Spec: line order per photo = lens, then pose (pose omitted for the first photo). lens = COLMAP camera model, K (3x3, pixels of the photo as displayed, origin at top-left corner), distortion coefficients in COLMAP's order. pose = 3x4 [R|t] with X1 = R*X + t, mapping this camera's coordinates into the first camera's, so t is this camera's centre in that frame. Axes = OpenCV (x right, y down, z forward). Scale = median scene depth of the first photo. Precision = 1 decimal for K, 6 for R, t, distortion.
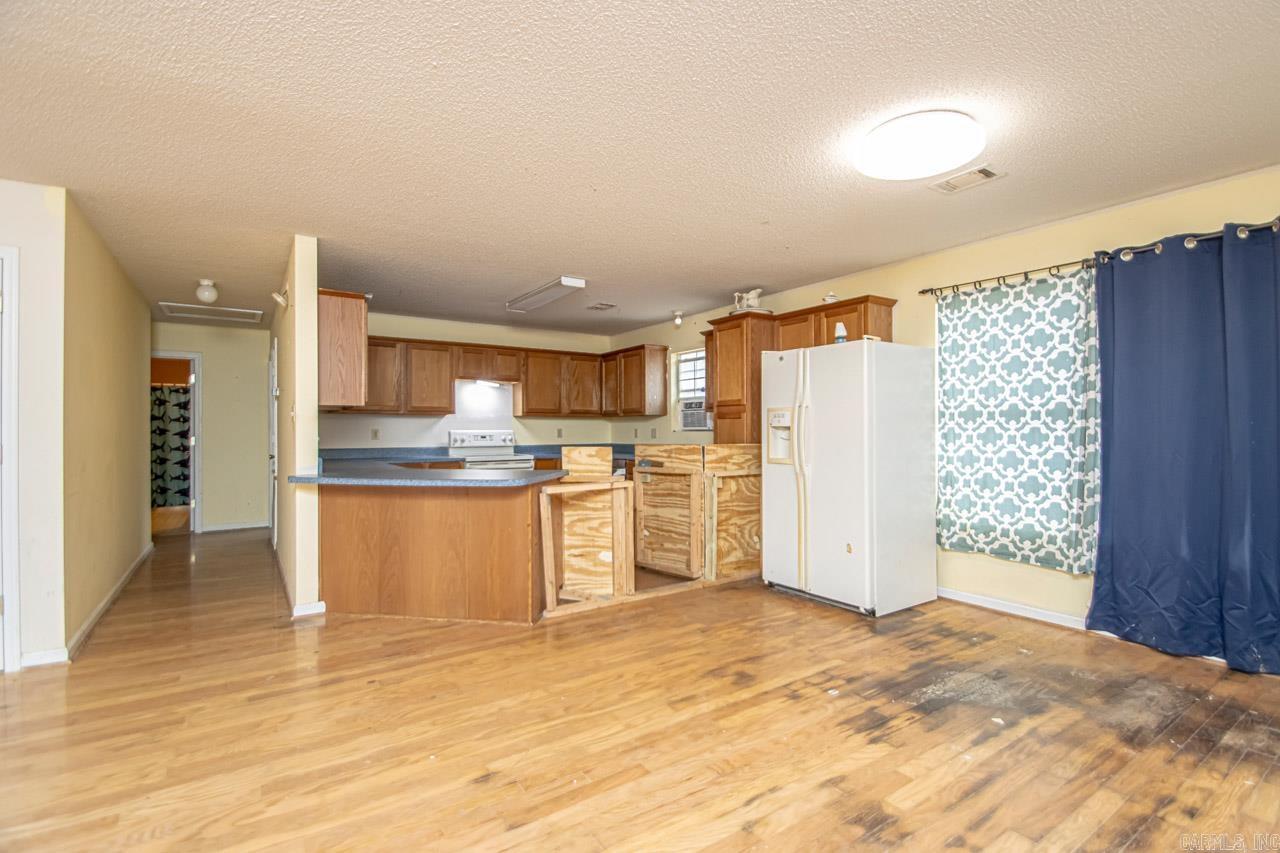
lens RADIAL K [[581.8, 0, 647.2], [0, 581.8, 423.9], [0, 0, 1]] dist [0.017826, -0.016442]
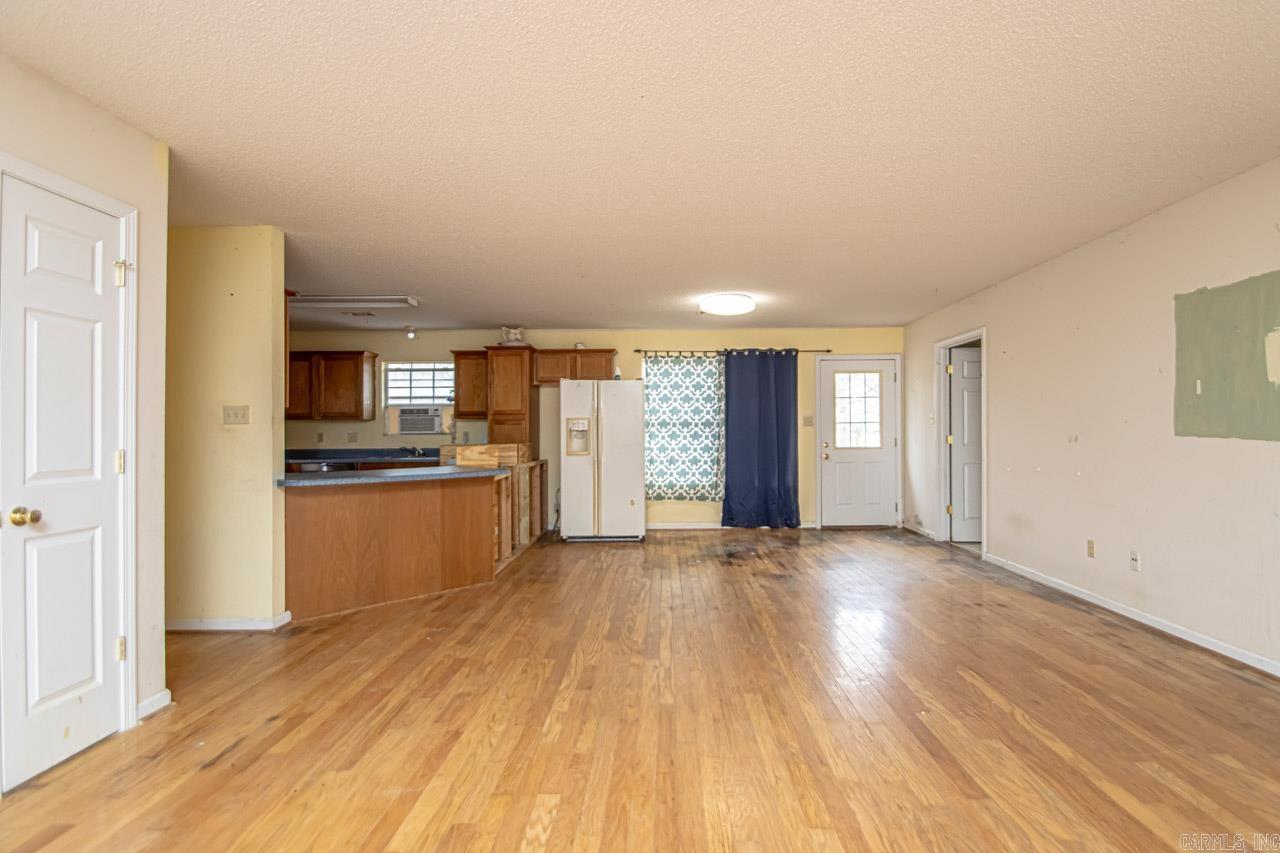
lens RADIAL K [[613.4, 0, 640.0], [0, 613.4, 426.5], [0, 0, 1]] dist [0.017710, -0.019456]
pose [[0.596004, 0.006612, 0.802954, -1.035108], [-0.003027, 0.999977, -0.005987, 0.003456], [-0.802976, 0.001137, 0.596011, -0.075159]]
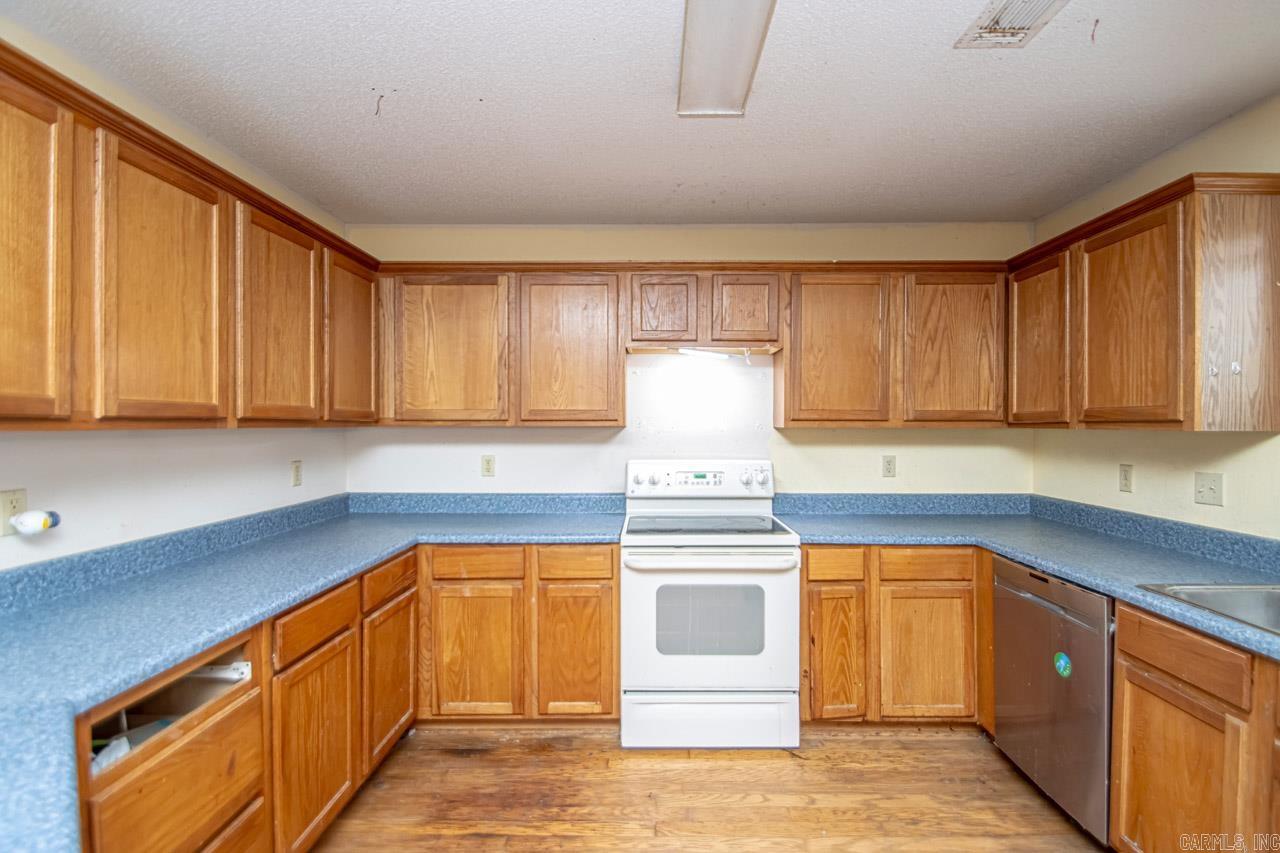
lens RADIAL K [[589.4, 0, 652.4], [0, 589.4, 429.2], [0, 0, 1]] dist [0.013078, -0.017015]
pose [[0.823362, 0.010925, -0.567412, -0.098776], [-0.000385, 0.999825, 0.018691, -0.038313], [0.567517, -0.015171, 0.823222, 1.101016]]
